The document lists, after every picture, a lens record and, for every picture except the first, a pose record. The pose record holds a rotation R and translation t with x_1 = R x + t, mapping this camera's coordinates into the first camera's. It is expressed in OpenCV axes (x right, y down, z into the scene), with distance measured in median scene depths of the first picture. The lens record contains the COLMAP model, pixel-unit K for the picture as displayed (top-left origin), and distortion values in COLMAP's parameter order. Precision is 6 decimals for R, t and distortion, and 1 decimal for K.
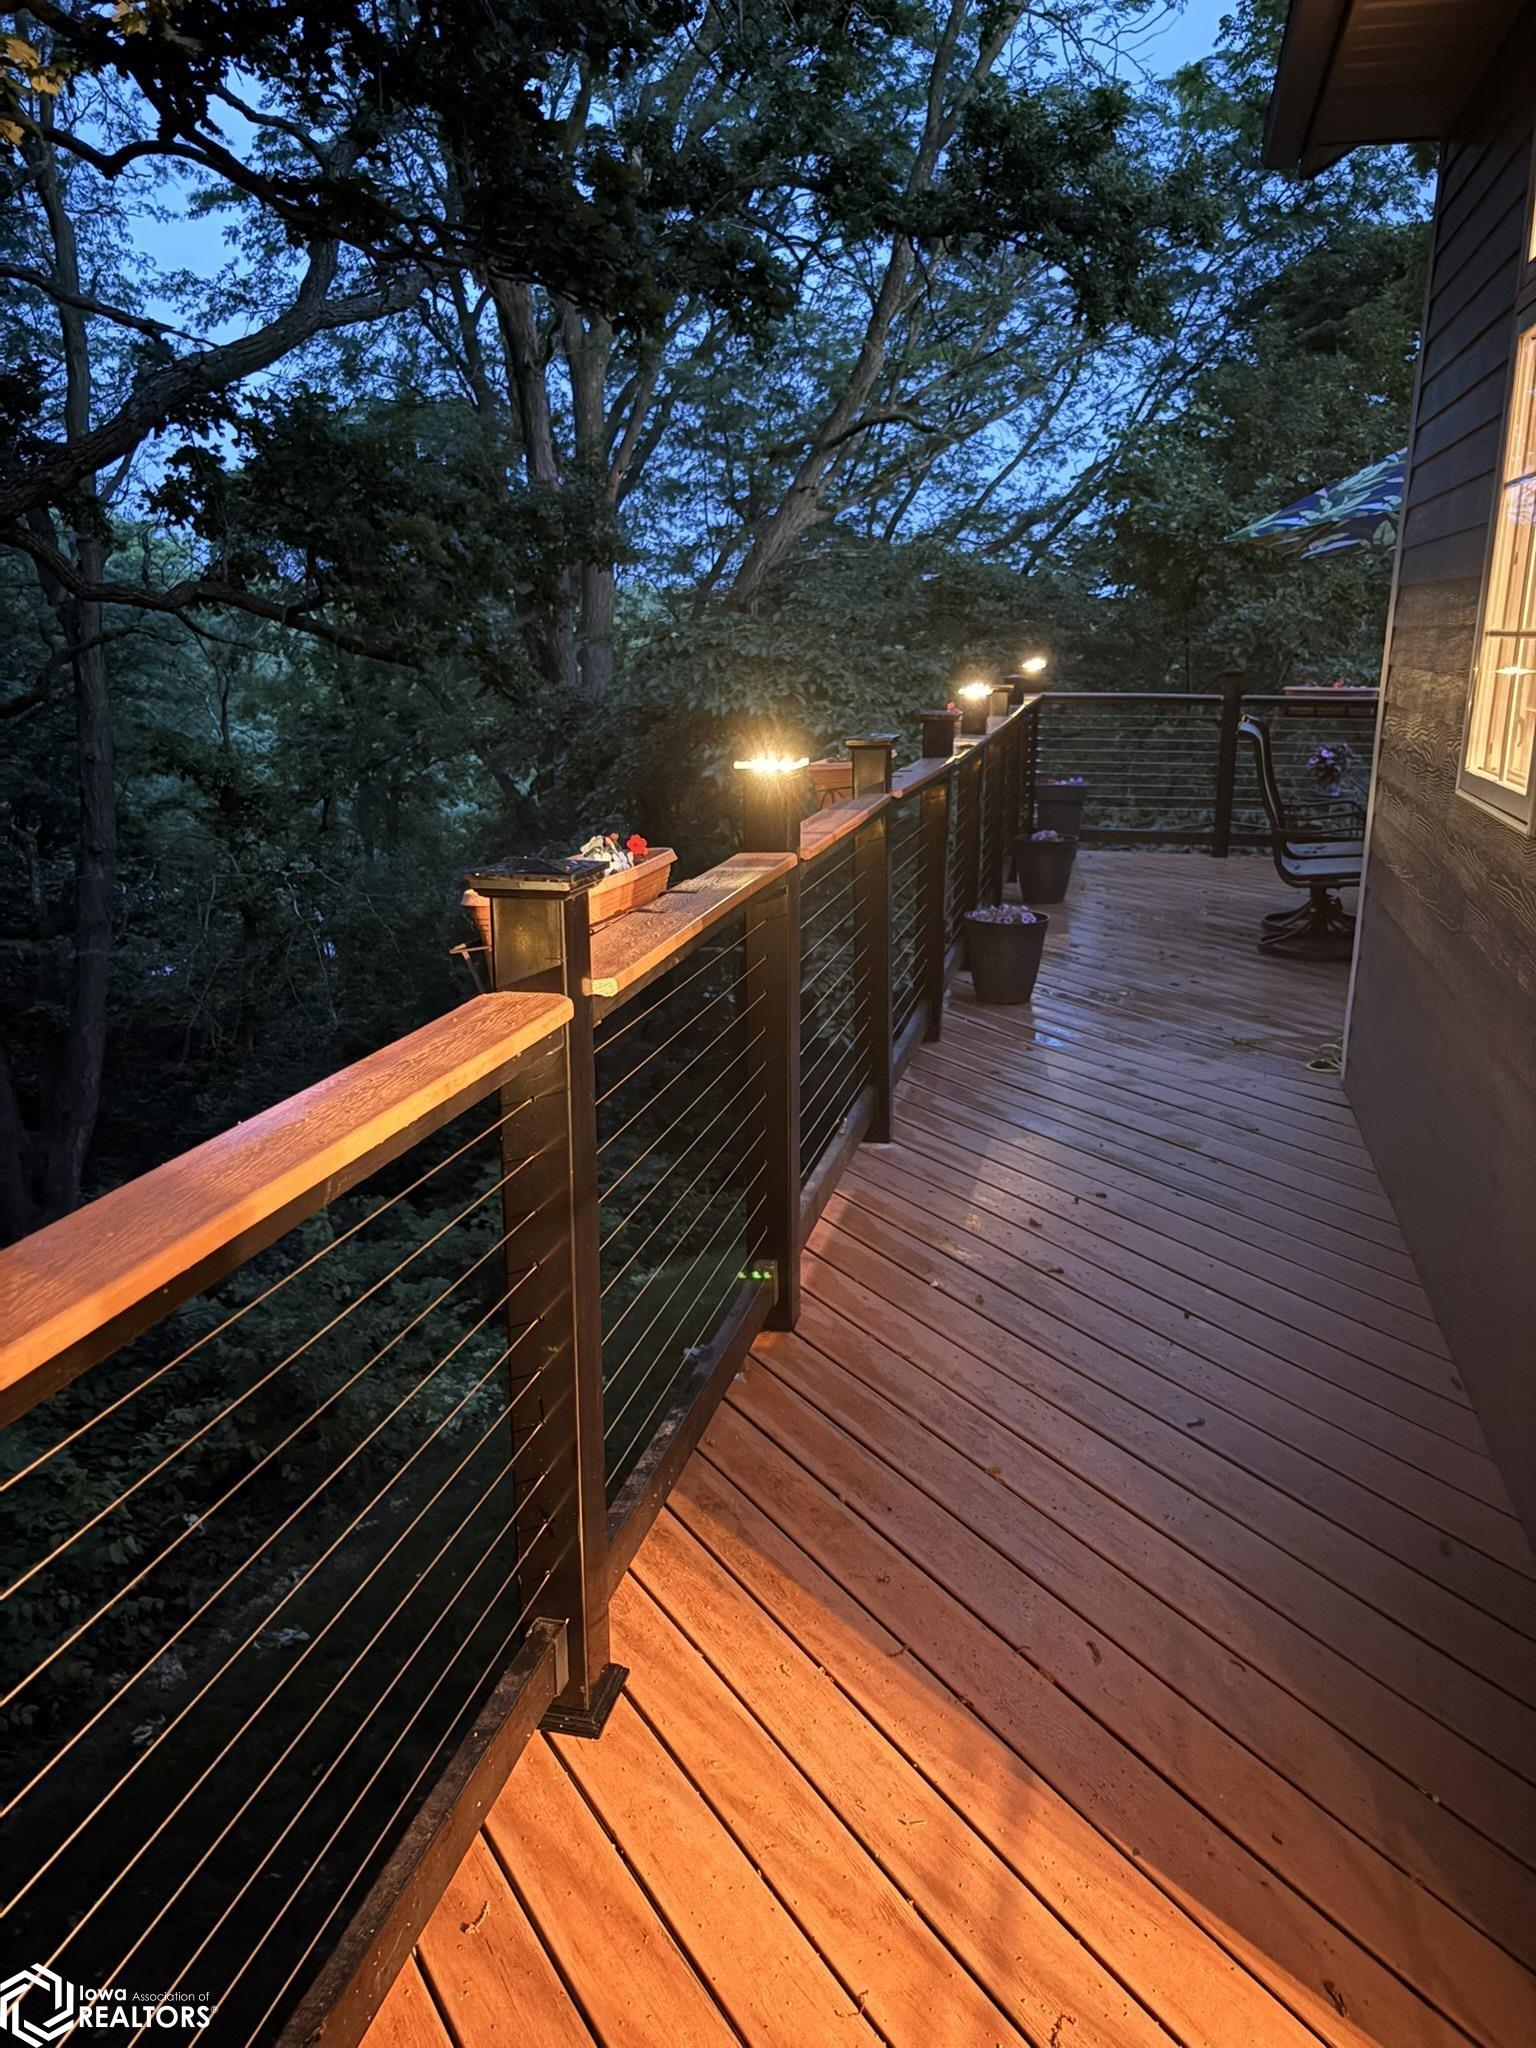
lens RADIAL K [[1497.9, 0, 768.0], [0, 1497.9, 1024.0], [0, 0, 1]] dist [-0.003501, -0.001046]
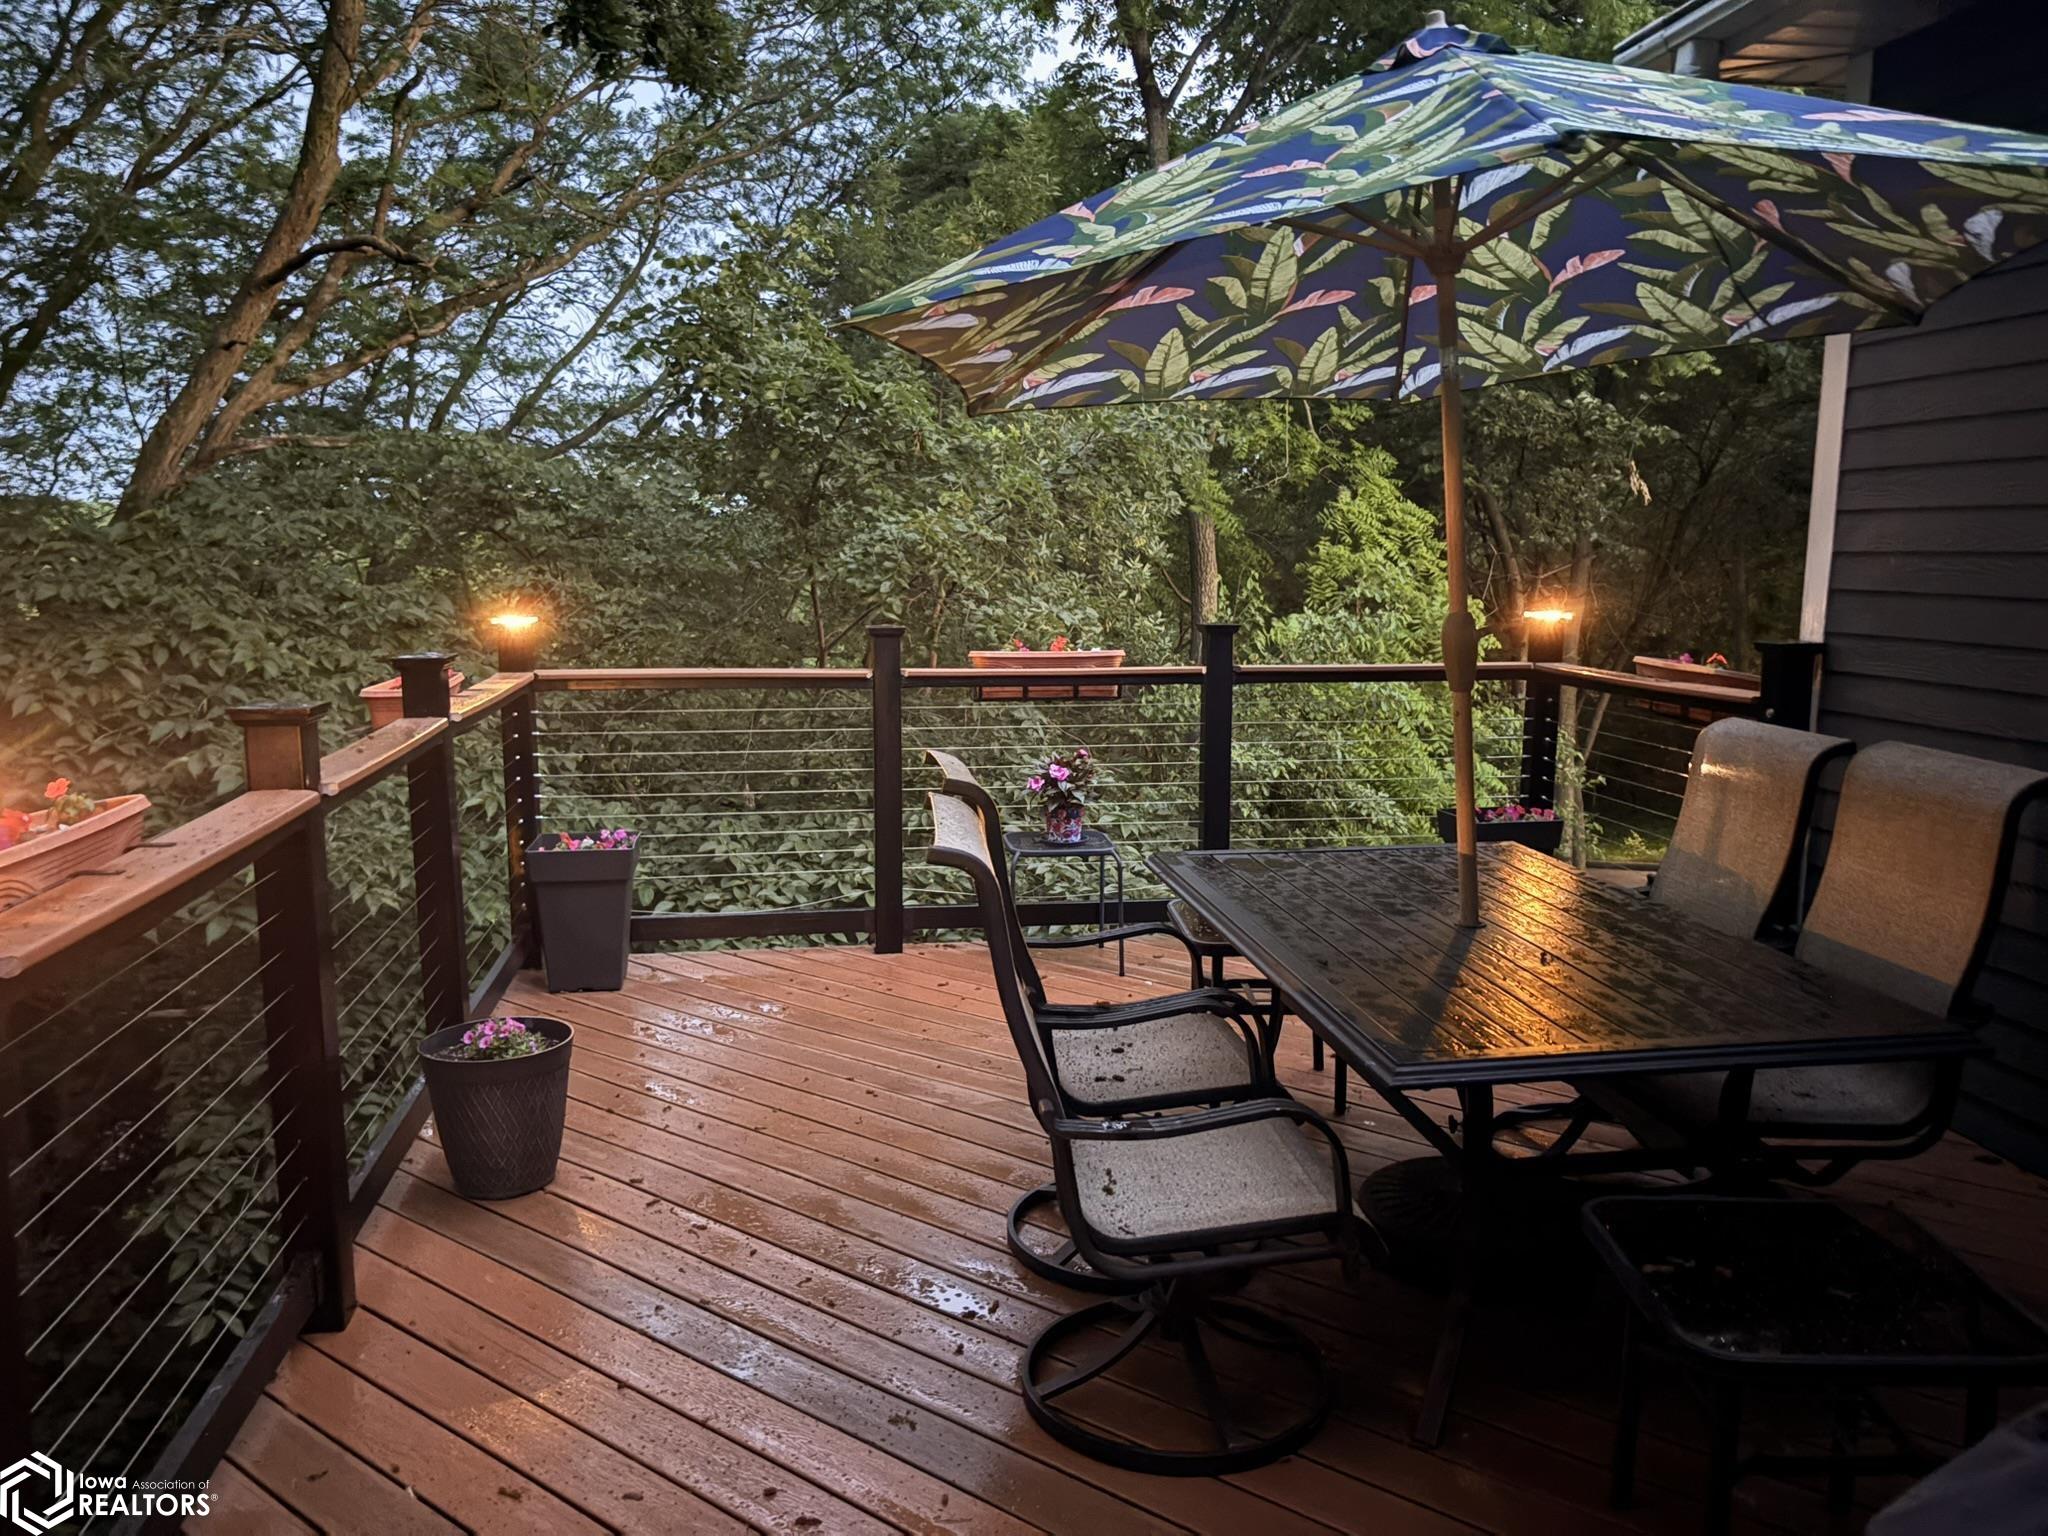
lens RADIAL K [[1522.2, 0, 1024.0], [0, 1522.2, 768.0], [0, 0, 1]] dist [0.110266, -0.333573]
pose [[0.923840, -0.051606, 0.379284, 0.109788], [0.095490, 0.990614, -0.097805, -0.096281], [-0.370677, 0.126574, 0.920096, 0.362833]]
